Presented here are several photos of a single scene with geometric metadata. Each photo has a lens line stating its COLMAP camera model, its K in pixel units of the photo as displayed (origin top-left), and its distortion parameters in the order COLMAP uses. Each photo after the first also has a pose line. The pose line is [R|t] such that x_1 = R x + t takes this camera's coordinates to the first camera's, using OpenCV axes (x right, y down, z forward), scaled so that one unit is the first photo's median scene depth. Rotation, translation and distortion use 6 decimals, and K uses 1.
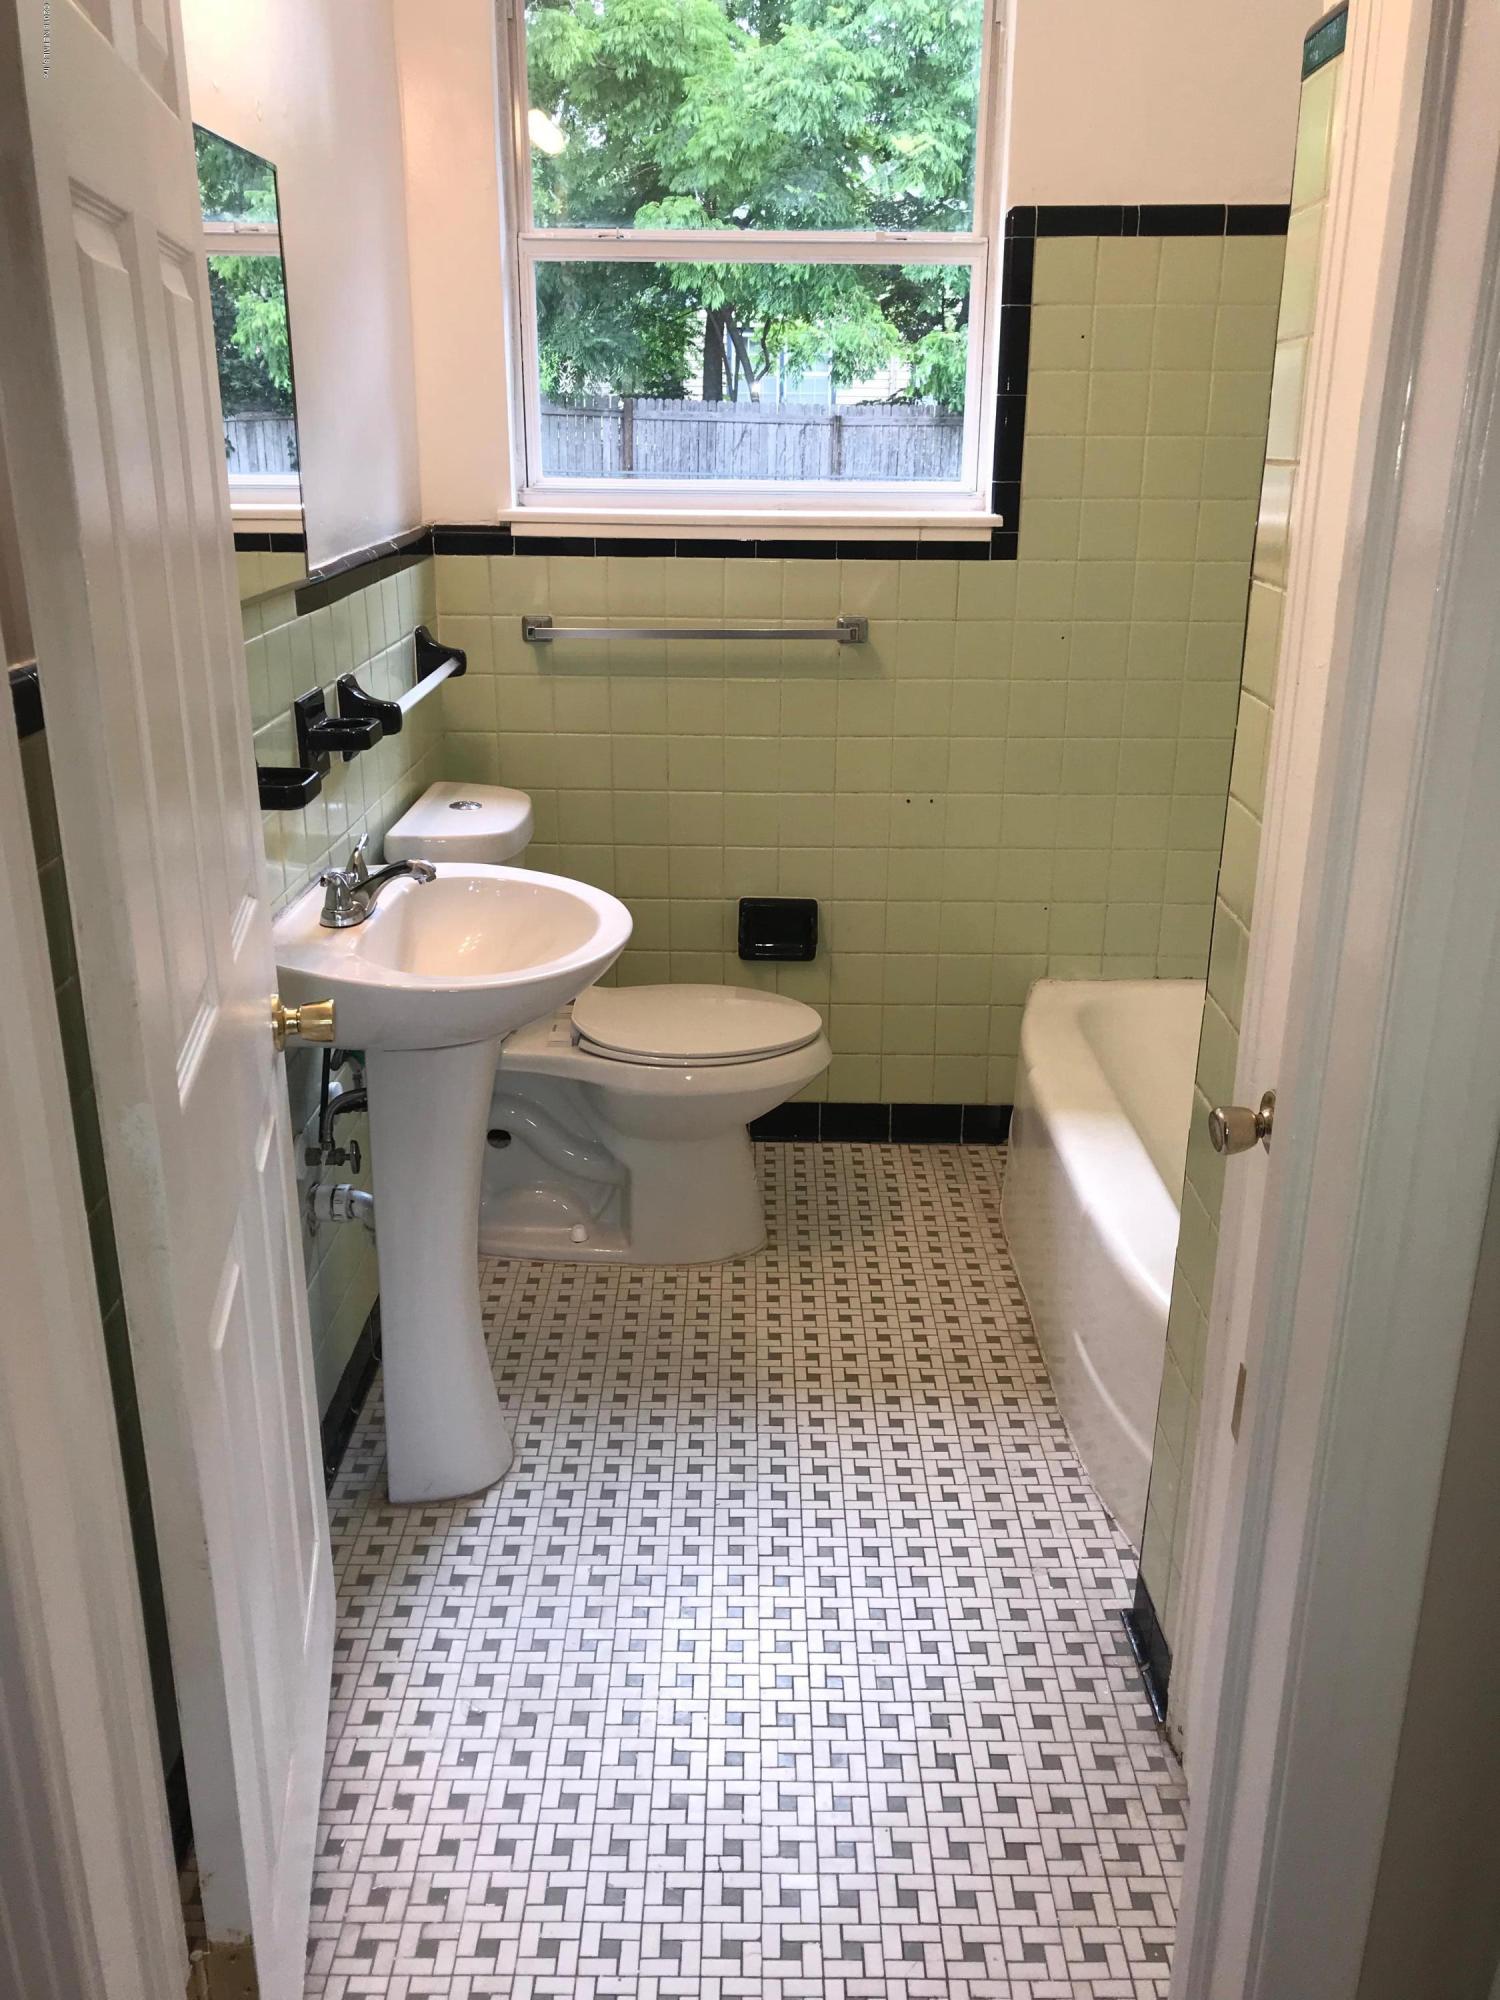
lens RADIAL K [[1621.1, 0, 756.4], [0, 1621.1, 1001.2], [0, 0, 1]] dist [0.128170, -0.210982]
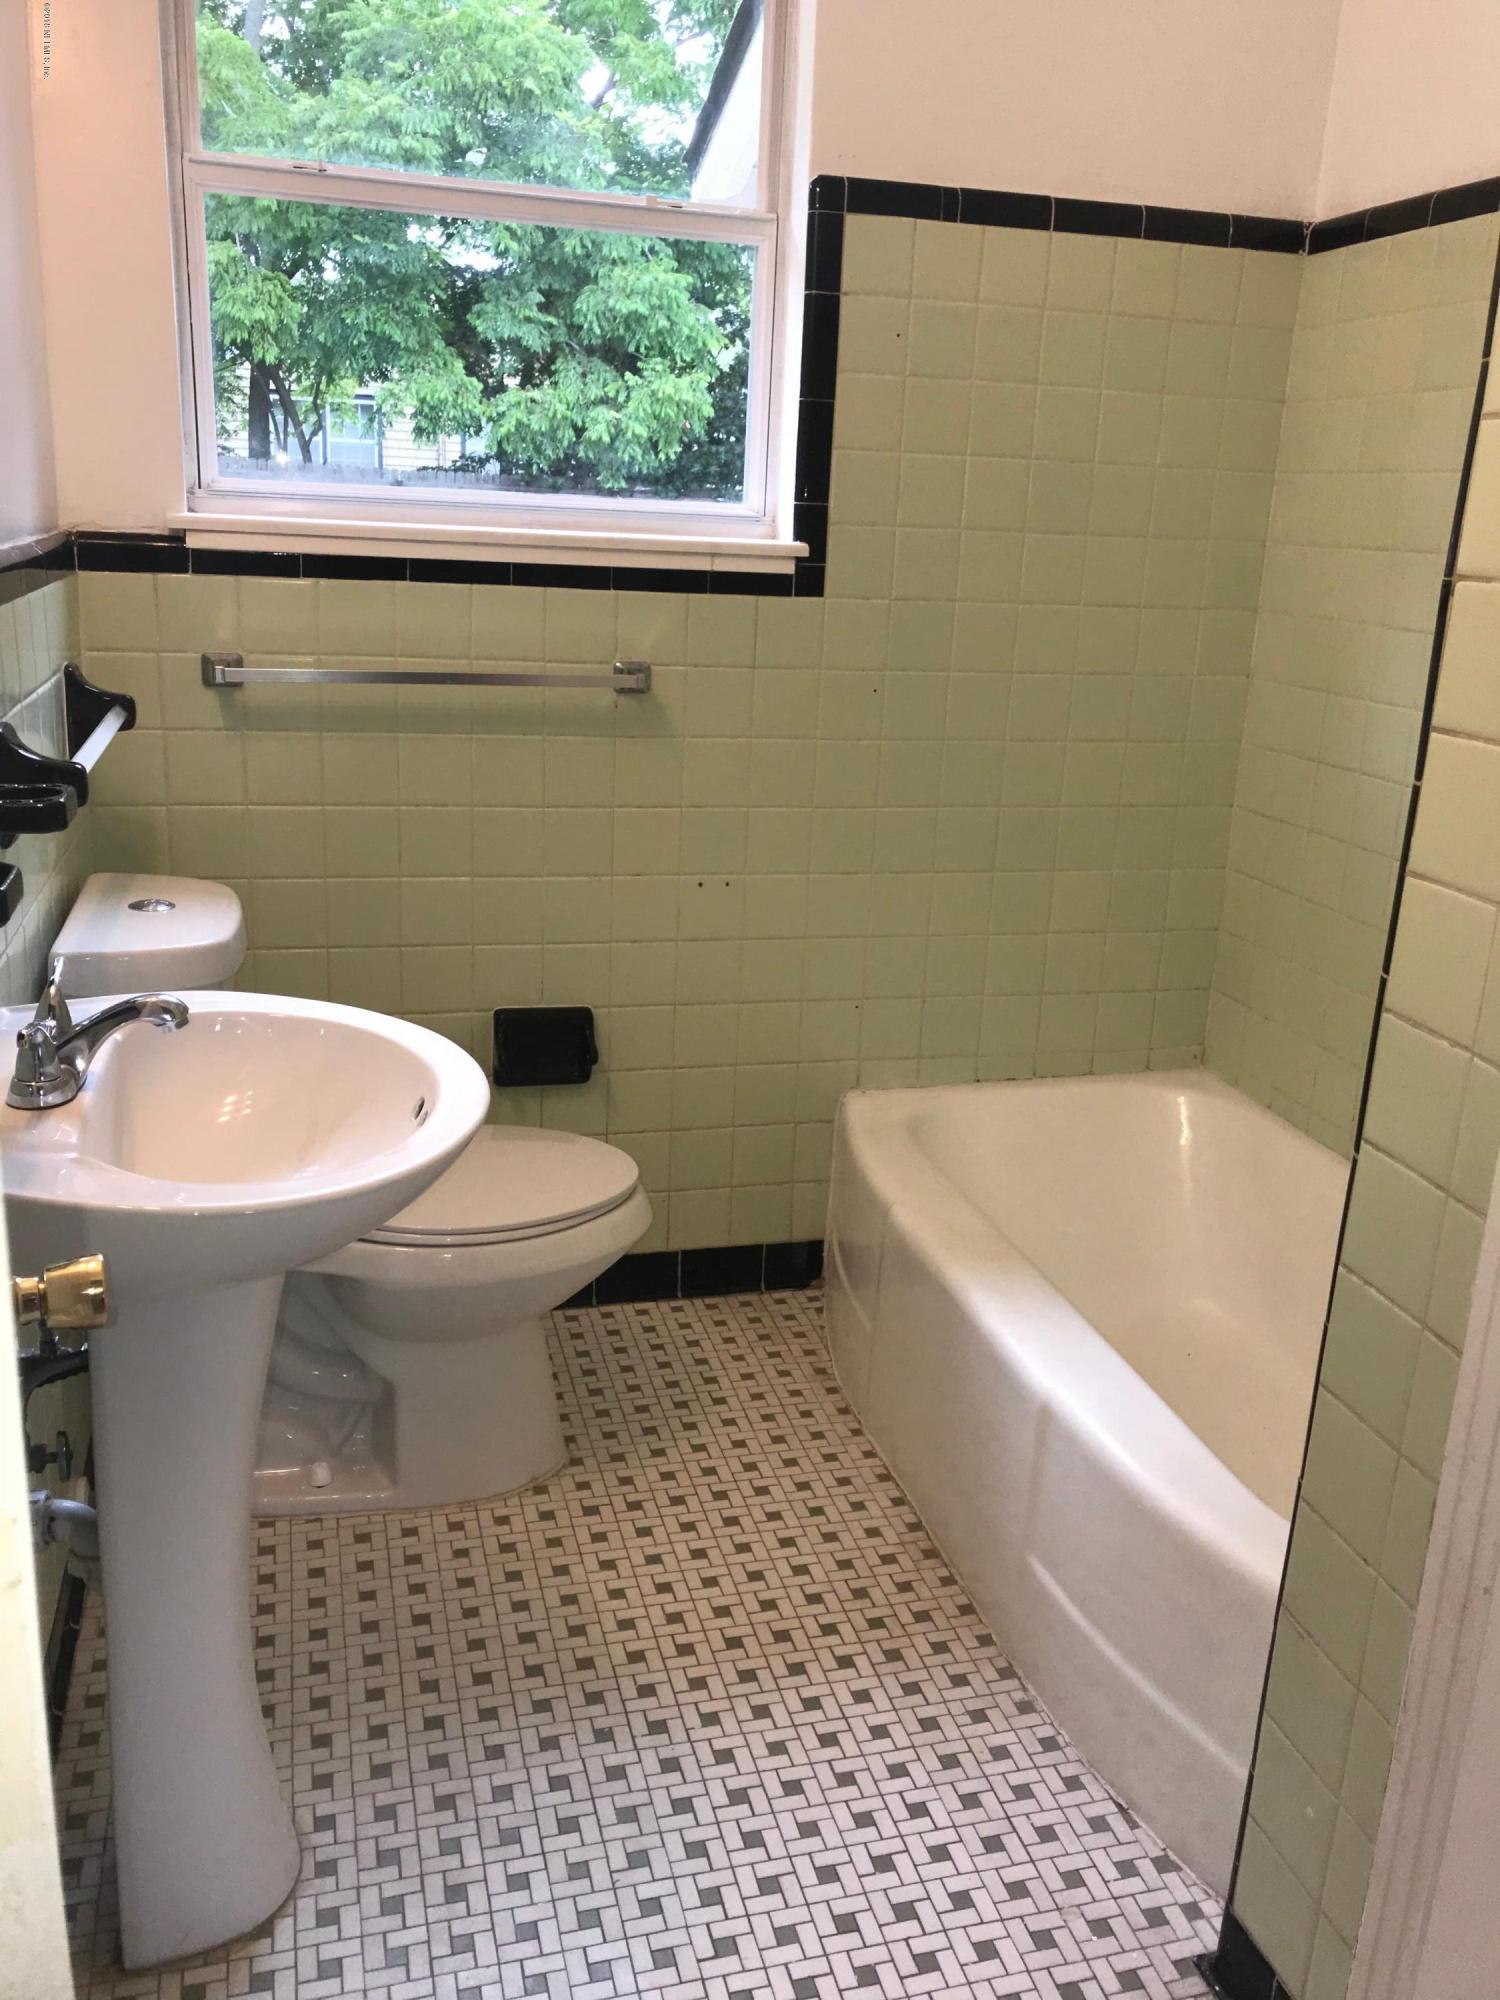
lens RADIAL K [[1642.5, 0, 750.0], [0, 1642.5, 1000.0], [0, 0, 1]] dist [0.032343, 0.000298]
pose [[0.964021, -0.041530, 0.262560, -0.111003], [0.053691, 0.997783, -0.039311, -0.033413], [-0.260346, 0.051994, 0.964114, 0.215806]]
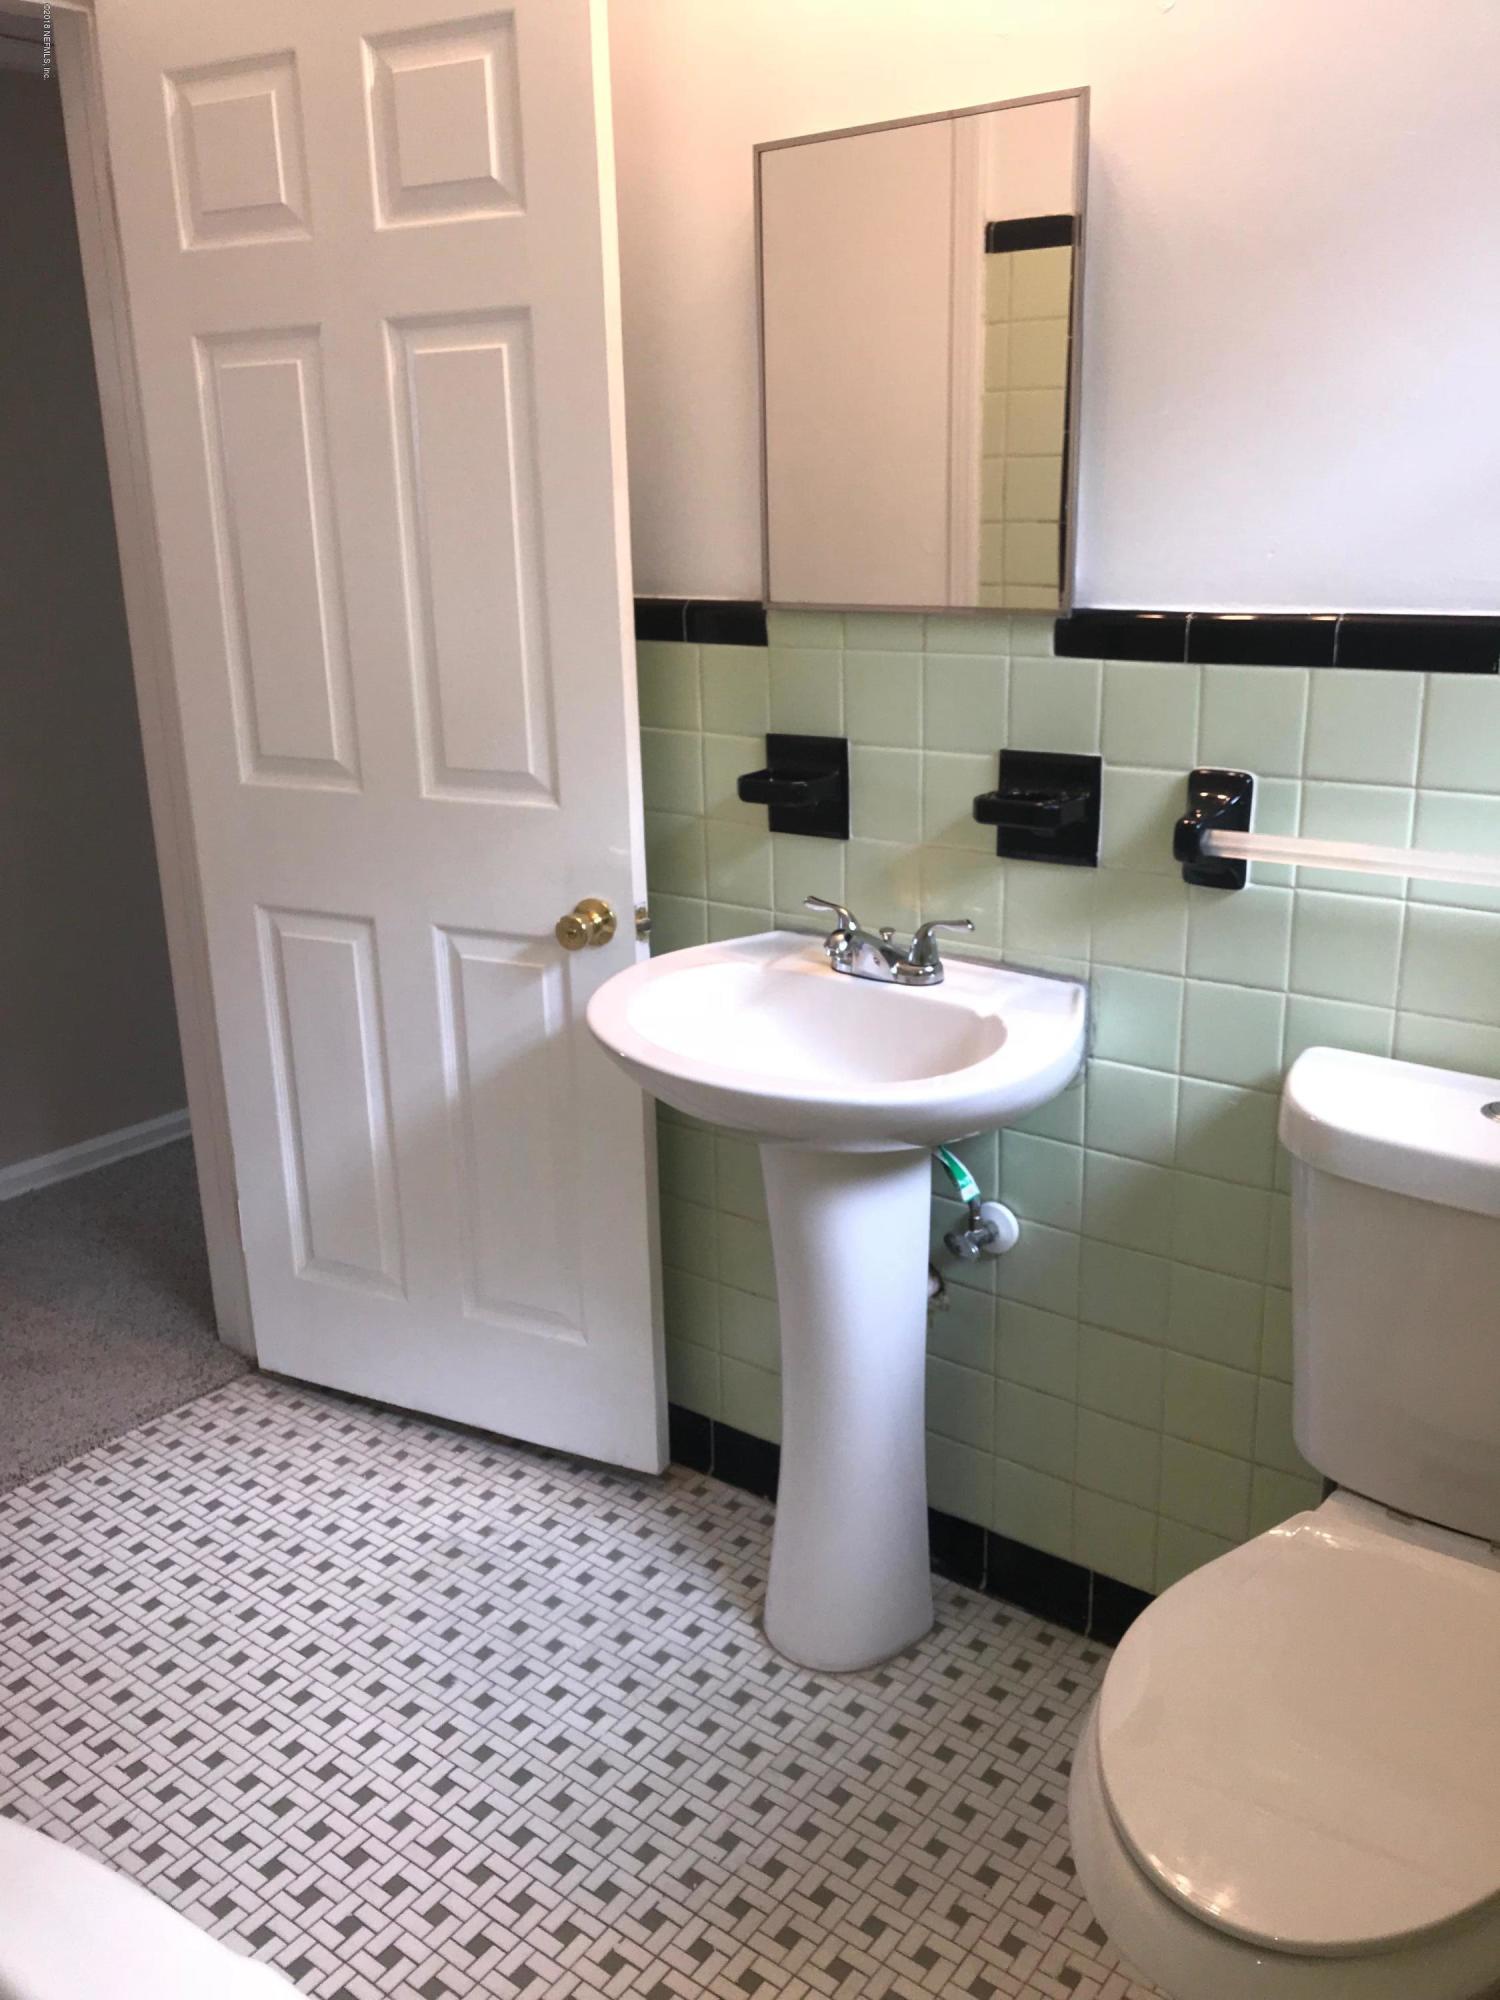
lens RADIAL K [[1642.5, 0, 750.0], [0, 1642.5, 1000.0], [0, 0, 1]] dist [0.032343, 0.000298]
pose [[-0.601023, 0.234019, -0.764203, 0.350937], [-0.253426, 0.851028, 0.459920, -0.317705], [0.757988, 0.470092, -0.452181, 0.989063]]
